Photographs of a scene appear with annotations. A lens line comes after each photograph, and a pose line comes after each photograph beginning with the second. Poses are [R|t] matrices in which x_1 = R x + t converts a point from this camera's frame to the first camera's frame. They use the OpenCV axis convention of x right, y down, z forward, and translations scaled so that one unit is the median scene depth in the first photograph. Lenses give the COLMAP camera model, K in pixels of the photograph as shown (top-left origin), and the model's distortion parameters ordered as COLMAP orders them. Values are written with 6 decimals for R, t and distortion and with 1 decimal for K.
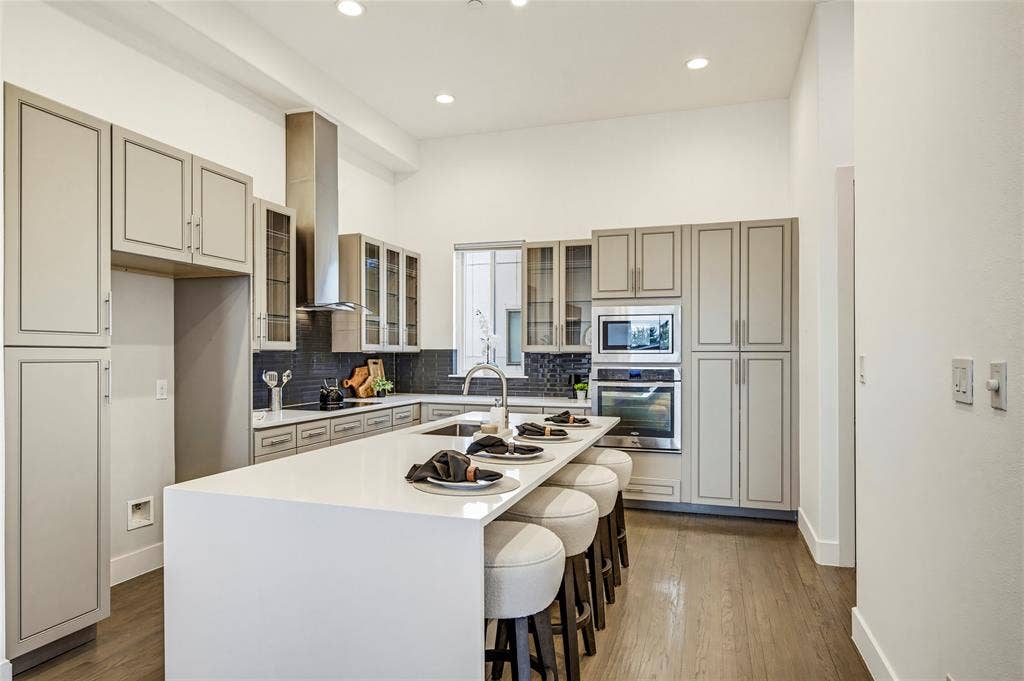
lens RADIAL K [[603.5, 0, 519.5], [0, 603.5, 352.1], [0, 0, 1]] dist [-0.019241, 0.004309]
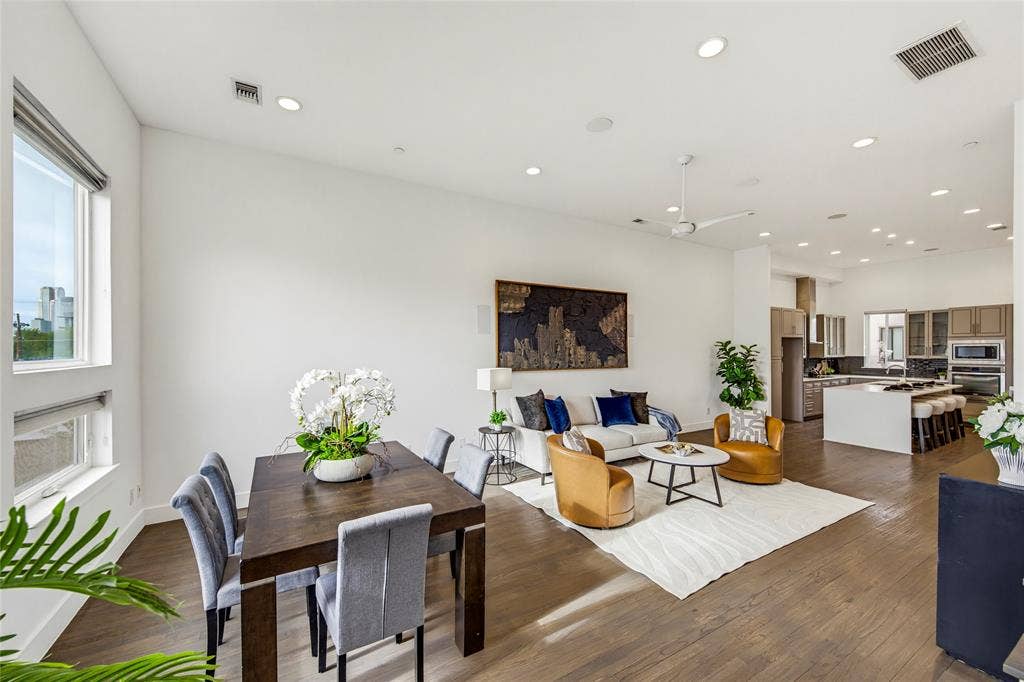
lens RADIAL K [[399.7, 0, 513.2], [0, 399.7, 351.3], [0, 0, 1]] dist [0.004245, -0.002087]
pose [[0.745019, -0.000745, -0.667042, -0.106906], [0.007107, 0.999951, 0.006821, -0.054715], [0.667005, -0.009822, 0.744989, -1.344711]]
